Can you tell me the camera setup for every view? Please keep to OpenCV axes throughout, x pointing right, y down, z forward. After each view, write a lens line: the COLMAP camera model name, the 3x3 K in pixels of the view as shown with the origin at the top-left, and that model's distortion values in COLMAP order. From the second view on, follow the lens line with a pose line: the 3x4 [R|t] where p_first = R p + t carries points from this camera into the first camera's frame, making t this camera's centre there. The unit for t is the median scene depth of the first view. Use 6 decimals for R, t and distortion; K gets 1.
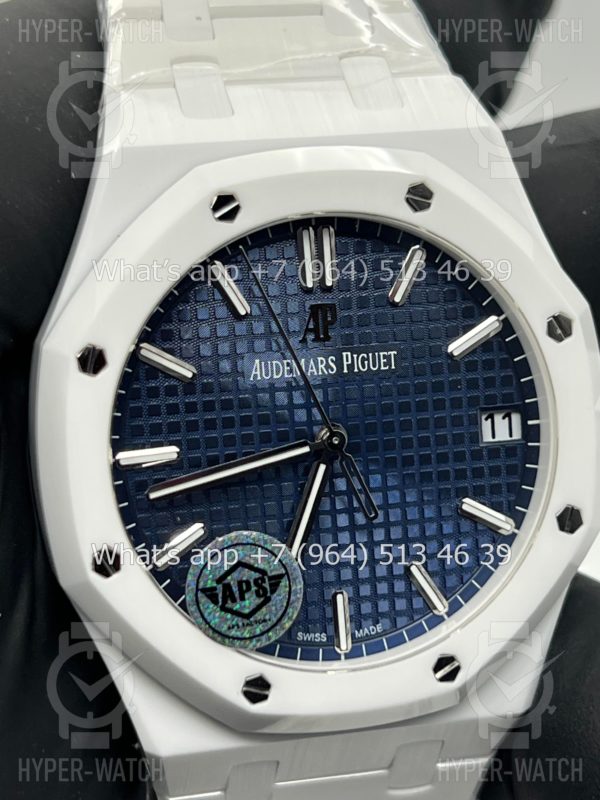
lens RADIAL K [[1896.3, 0, 300.0], [0, 1896.3, 400.0], [0, 0, 1]] dist [0.185963, 0.100921]
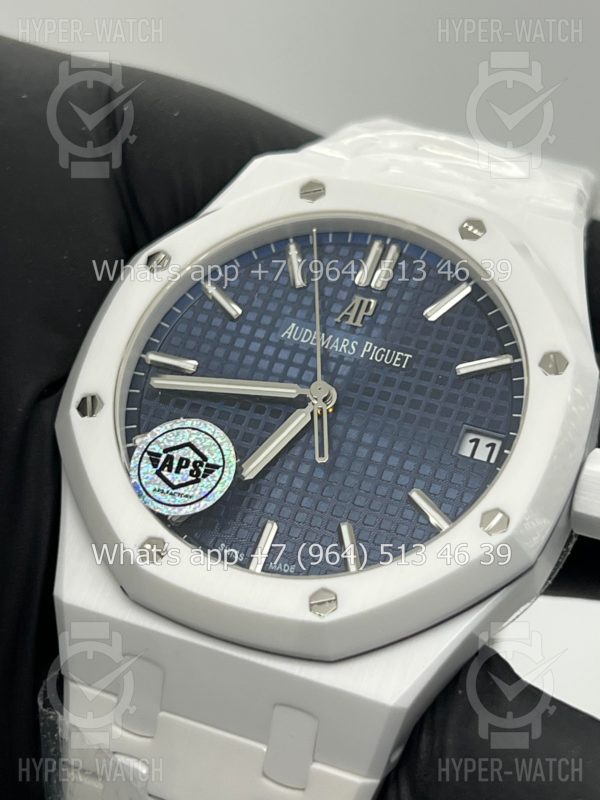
lens RADIAL K [[1896.3, 0, 300.0], [0, 1896.3, 400.0], [0, 0, 1]] dist [0.185963, 0.100921]
pose [[0.836052, 0.191535, -0.514131, 0.572593], [-0.437424, 0.798340, -0.413901, 0.483499], [0.331175, 0.570936, 0.751236, 0.168283]]
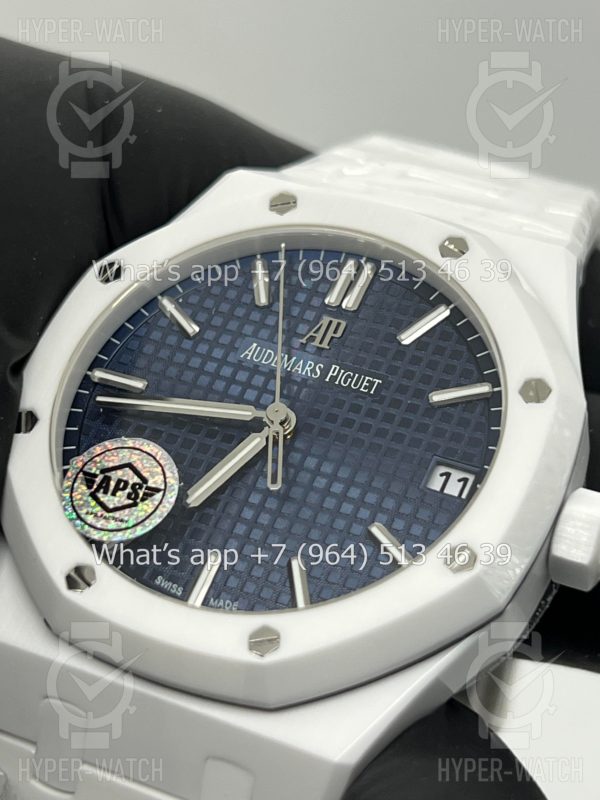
lens RADIAL K [[1896.3, 0, 300.0], [0, 1896.3, 400.0], [0, 0, 1]] dist [0.185963, 0.100921]
pose [[0.816119, 0.185830, -0.547191, 0.569598], [-0.479192, 0.746858, -0.461062, 0.467514], [0.322995, 0.638491, 0.698573, 0.297680]]
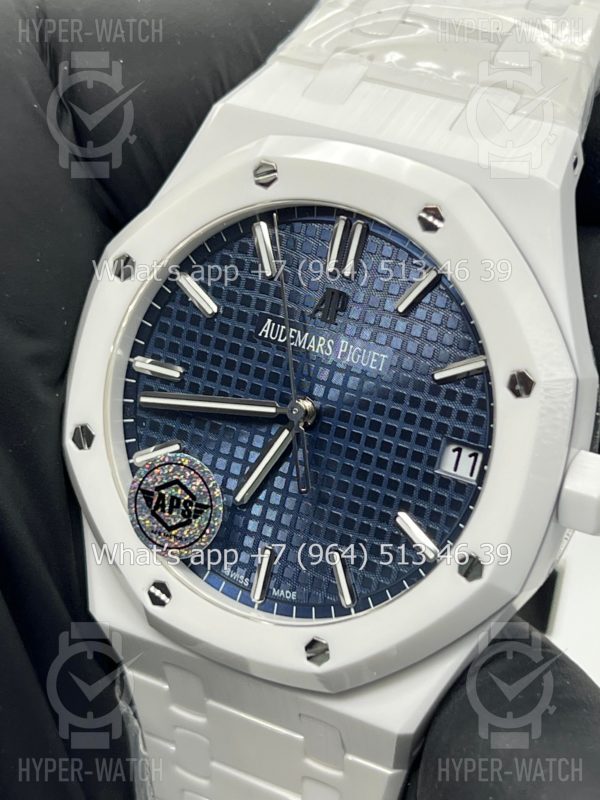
lens RADIAL K [[1896.3, 0, 300.0], [0, 1896.3, 400.0], [0, 0, 1]] dist [0.185963, 0.100921]
pose [[0.753739, 0.327141, -0.569962, 0.627617], [-0.336873, 0.937013, 0.092324, -0.084324], [0.564265, 0.122417, 0.816468, 0.117958]]
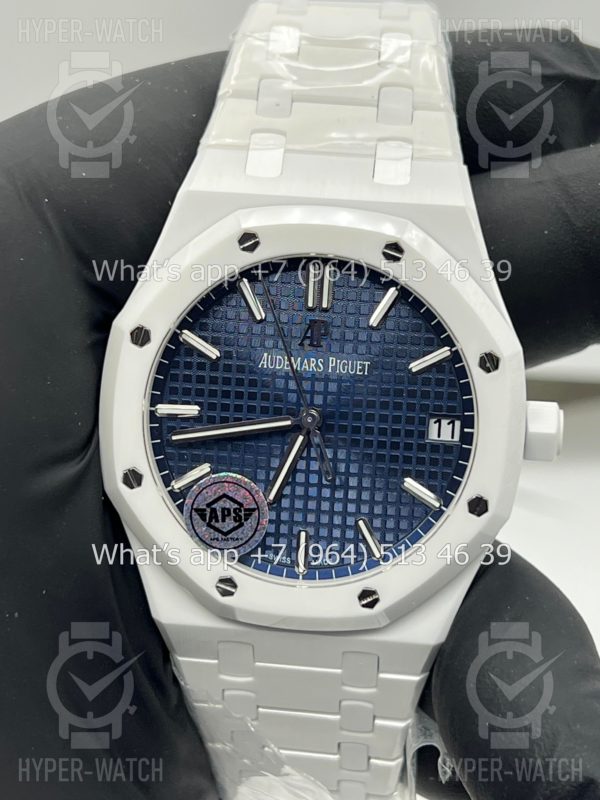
lens RADIAL K [[1896.3, 0, 300.0], [0, 1896.3, 400.0], [0, 0, 1]] dist [0.185963, 0.100921]
pose [[0.947017, 0.151168, -0.283384, 0.395115], [-0.147196, 0.988474, 0.035390, -0.039892], [0.285467, 0.008198, 0.958353, -0.314798]]
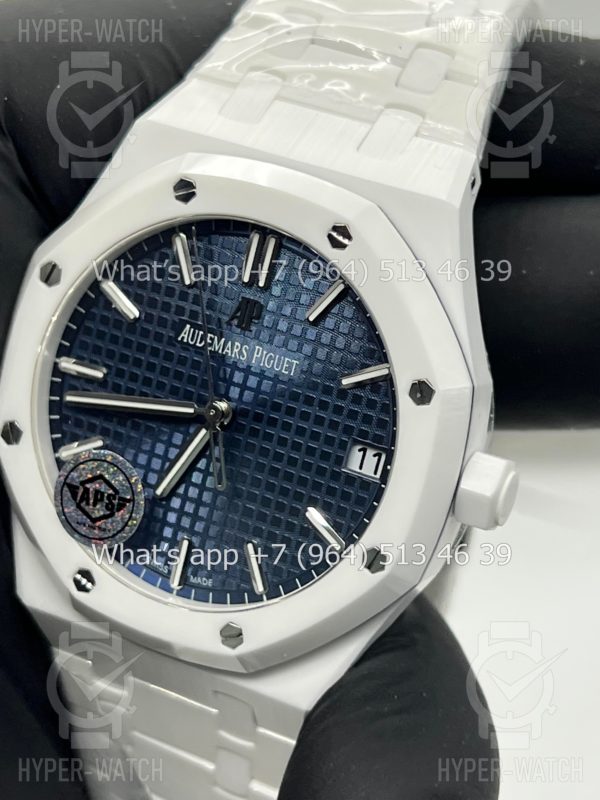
lens RADIAL K [[1896.3, 0, 300.0], [0, 1896.3, 400.0], [0, 0, 1]] dist [0.185963, 0.100921]
pose [[0.779282, 0.351056, -0.519114, 0.652149], [-0.346117, 0.931665, 0.110464, -0.130781], [0.522420, 0.093592, 0.847536, 0.045392]]
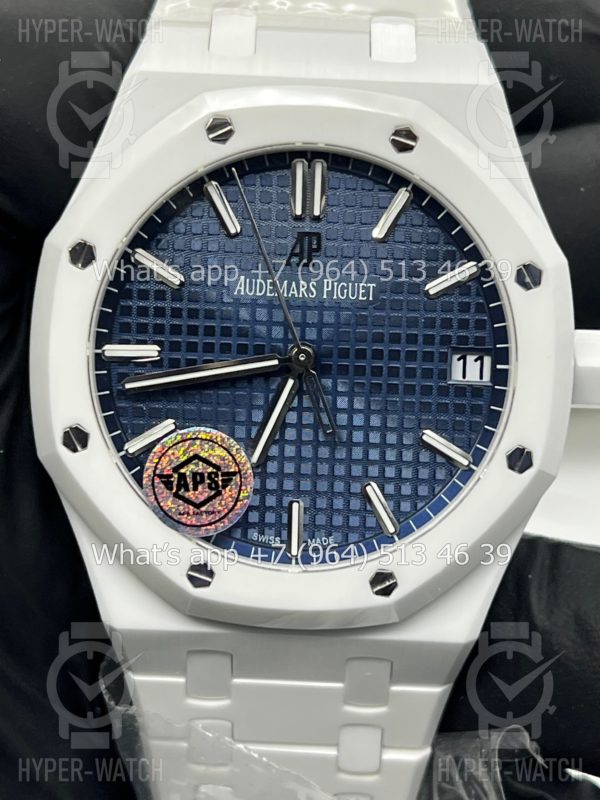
lens RADIAL K [[1896.3, 0, 300.0], [0, 1896.3, 400.0], [0, 0, 1]] dist [0.185963, 0.100921]
pose [[0.968697, 0.110880, -0.222109, 0.256871], [-0.121298, 0.992041, -0.033781, 0.081251], [0.216596, 0.059665, 0.974436, -0.047811]]
